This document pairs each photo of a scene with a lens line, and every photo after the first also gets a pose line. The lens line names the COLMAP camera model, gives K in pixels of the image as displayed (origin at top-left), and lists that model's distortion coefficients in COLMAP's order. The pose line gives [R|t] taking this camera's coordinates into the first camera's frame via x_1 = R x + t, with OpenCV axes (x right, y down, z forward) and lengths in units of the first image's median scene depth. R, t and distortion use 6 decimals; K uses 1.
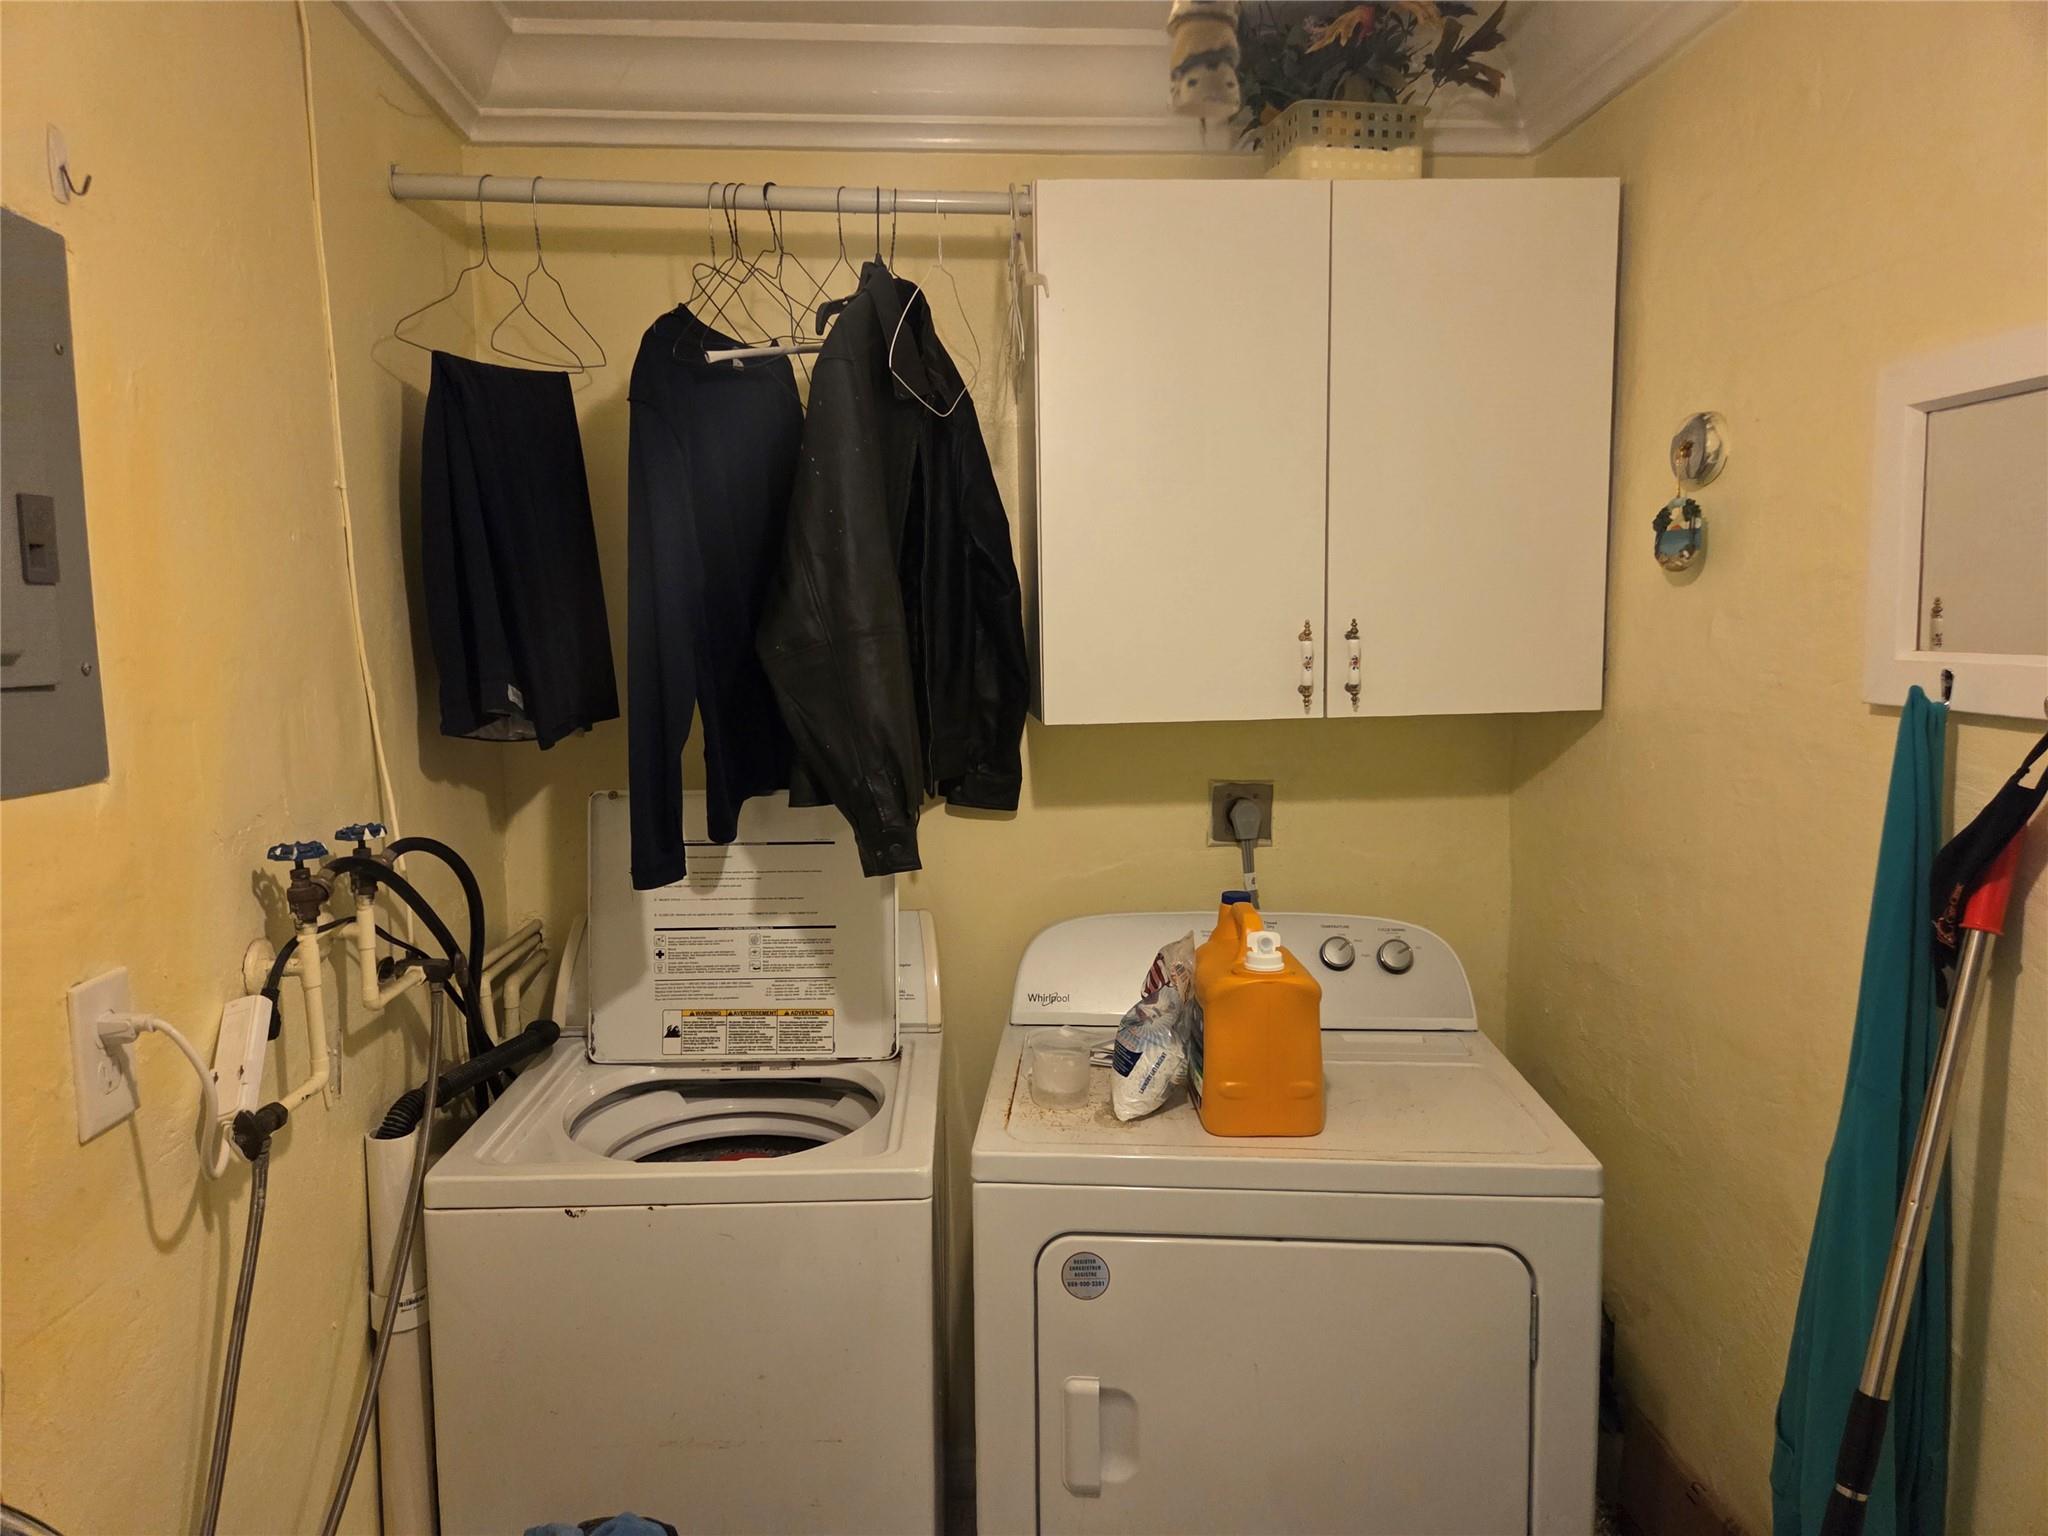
lens RADIAL K [[1378.7, 0, 1009.7], [0, 1378.7, 769.8], [0, 0, 1]] dist [0.064310, -0.052819]
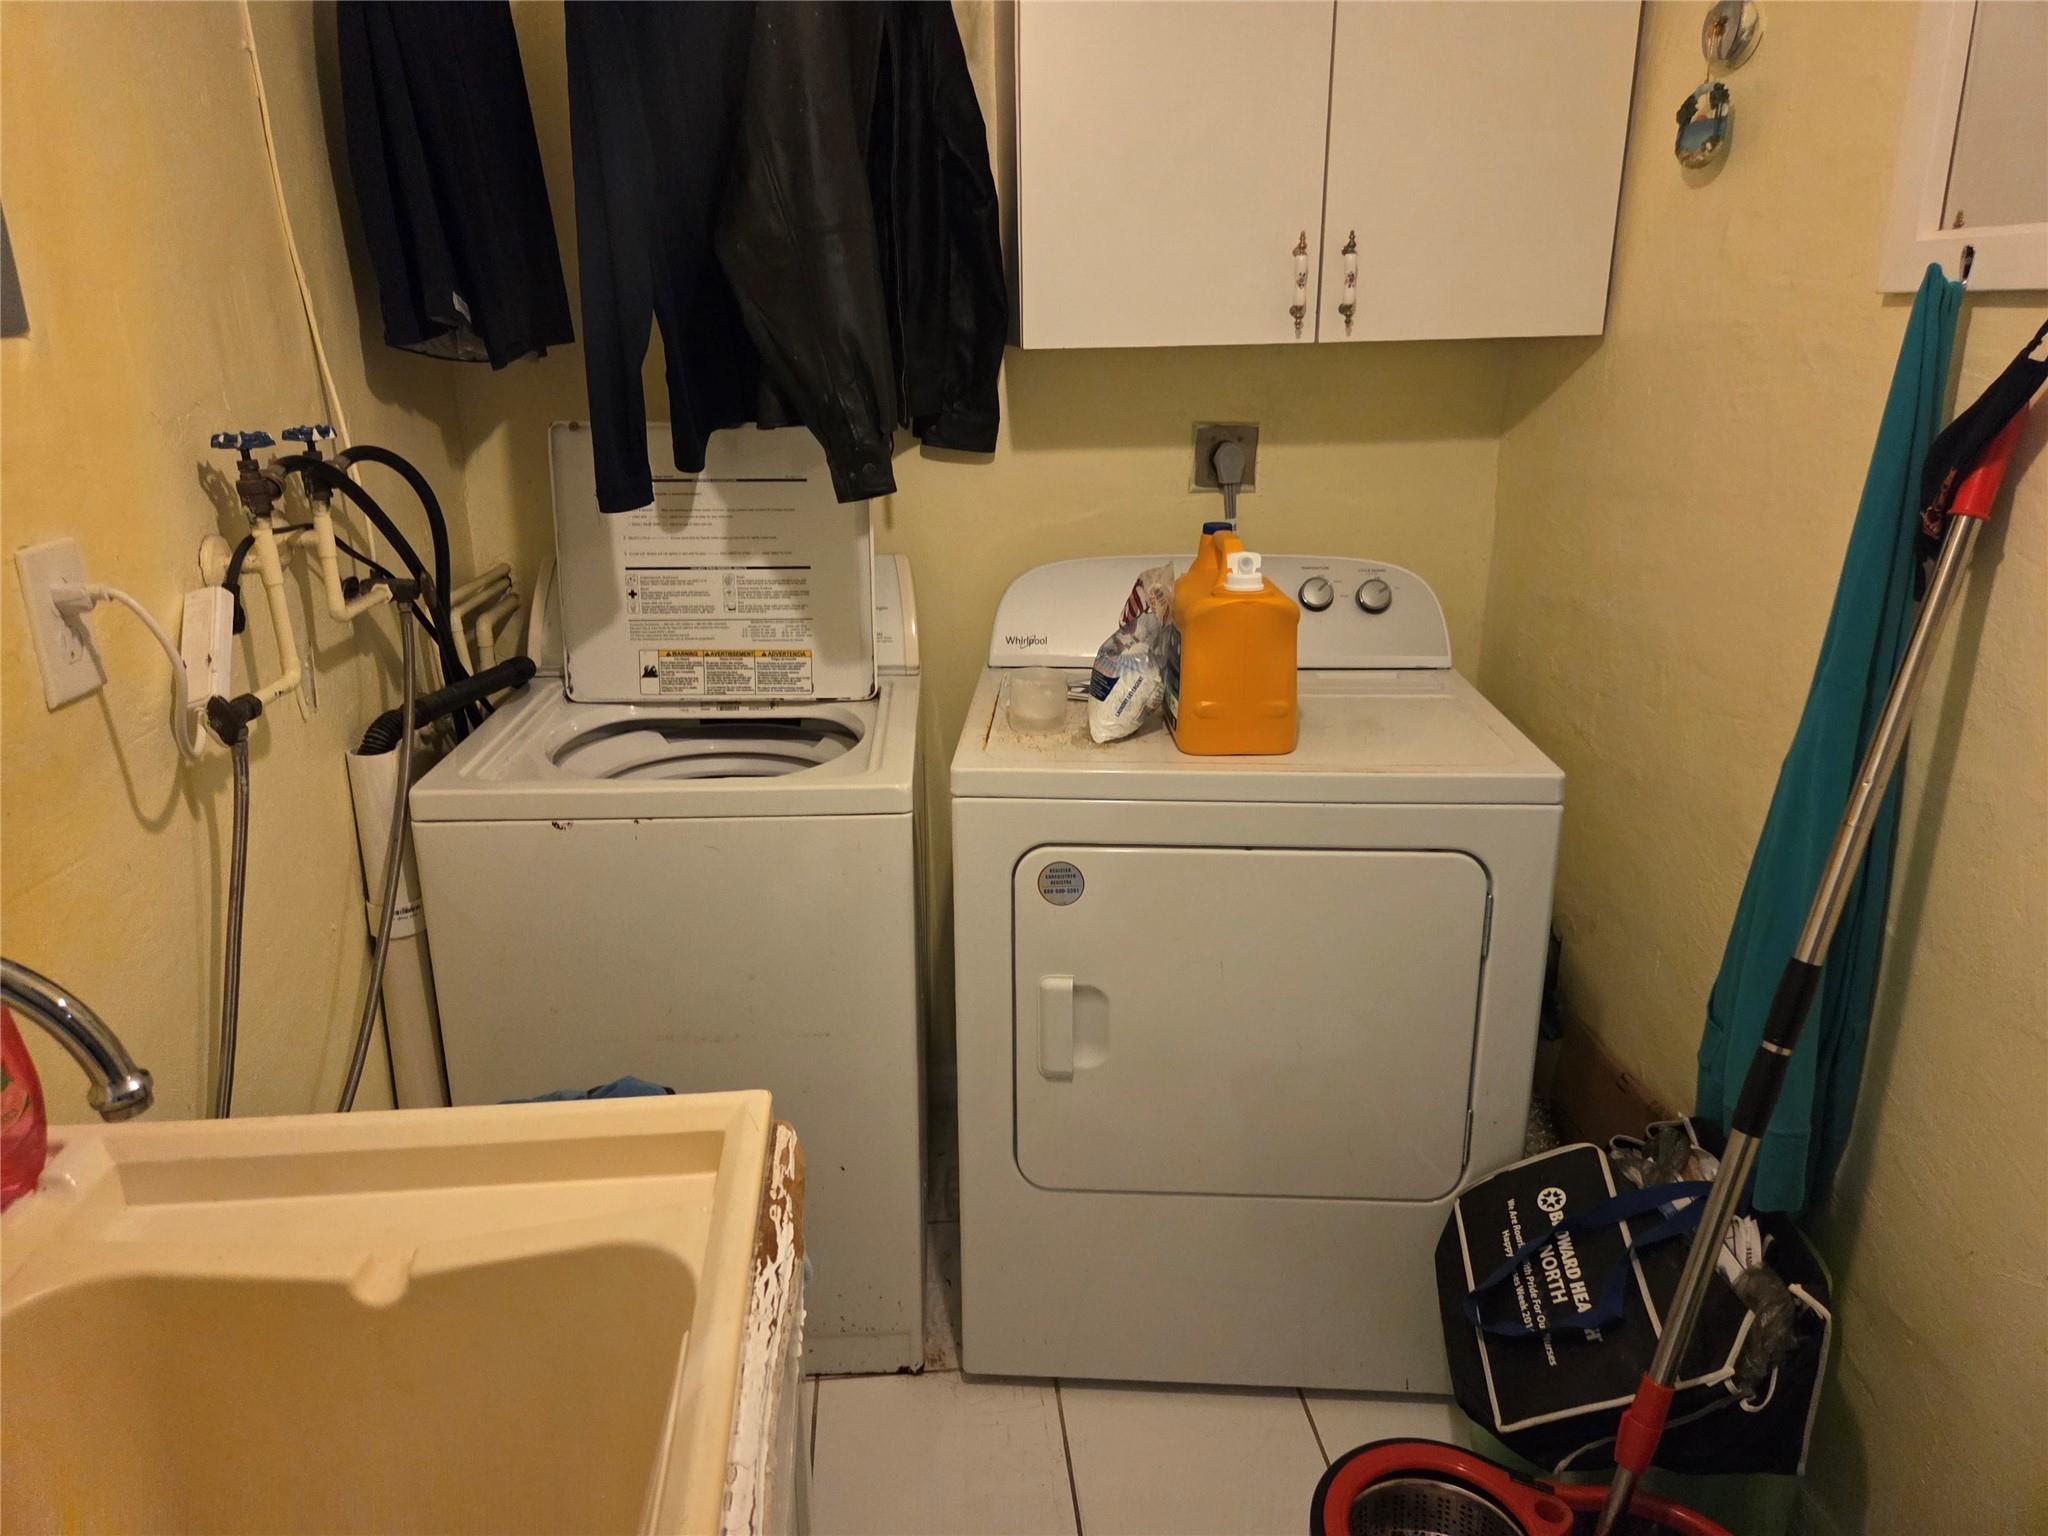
lens RADIAL K [[1378.7, 0, 1011.5], [0, 1378.7, 755.7], [0, 0, 1]] dist [0.064310, -0.052819]
pose [[0.999847, -0.002015, 0.017359, -0.000138], [-0.001348, 0.981480, 0.191559, 0.069422], [-0.017424, -0.191553, 0.981328, 0.006347]]
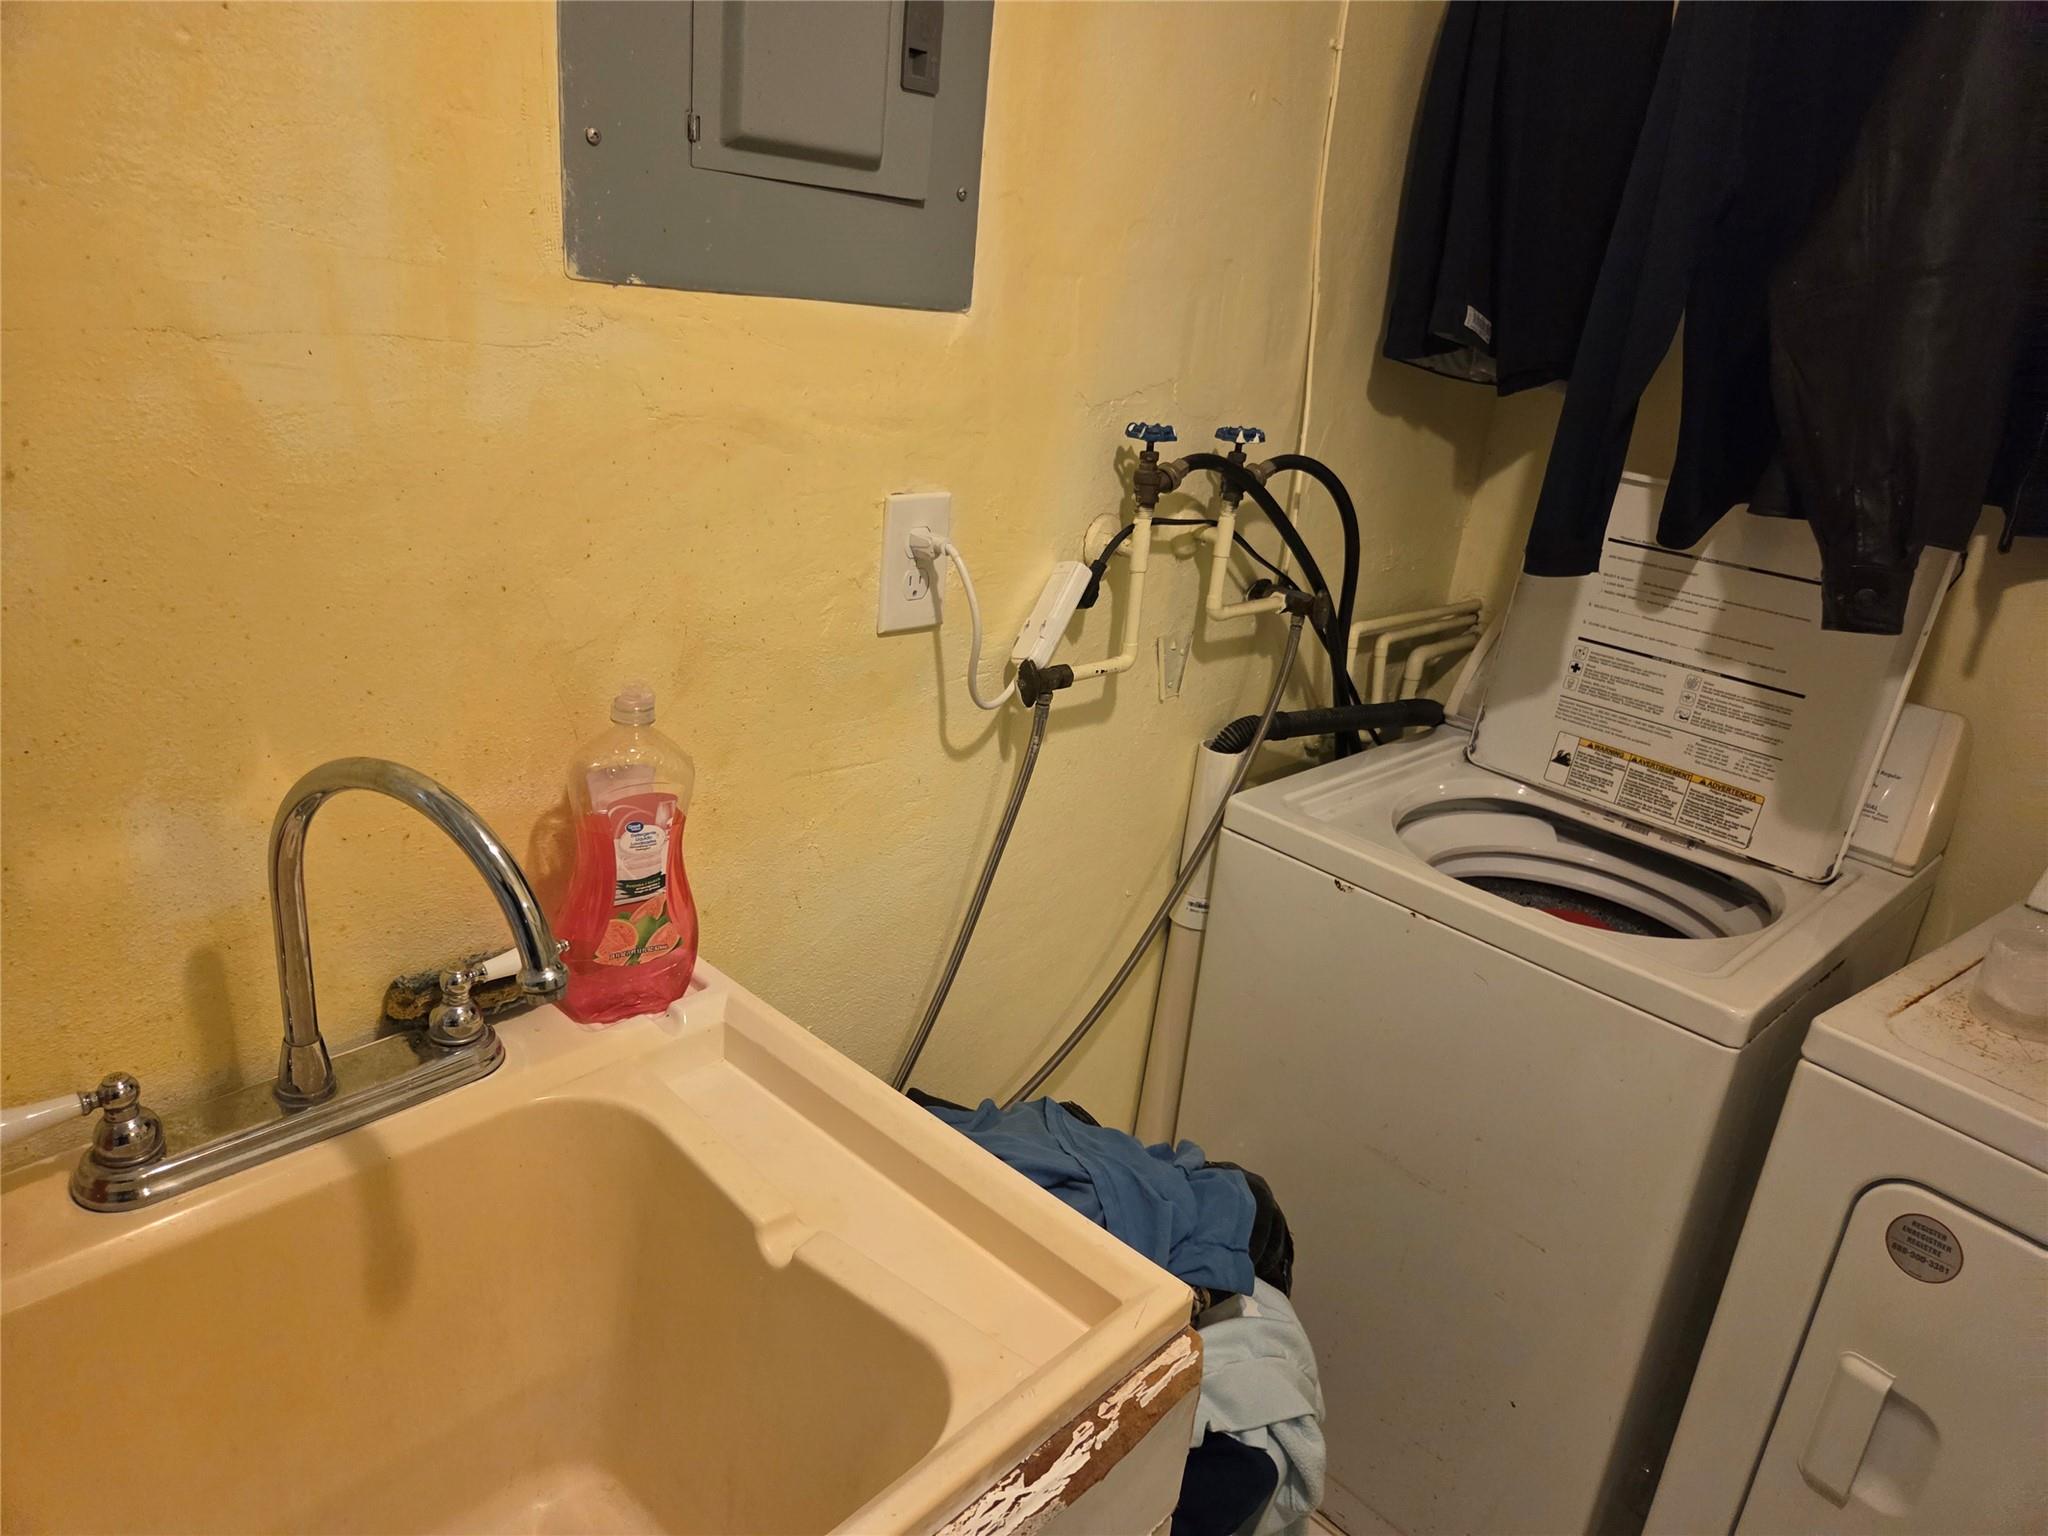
lens RADIAL K [[1378.7, 0, 1023.4], [0, 1378.7, 781.2], [0, 0, 1]] dist [0.064310, -0.052819]
pose [[0.675020, 0.331017, -0.659375, 0.131133], [-0.186631, 0.941248, 0.281462, 0.025527], [0.713804, -0.066933, 0.697139, 0.186535]]
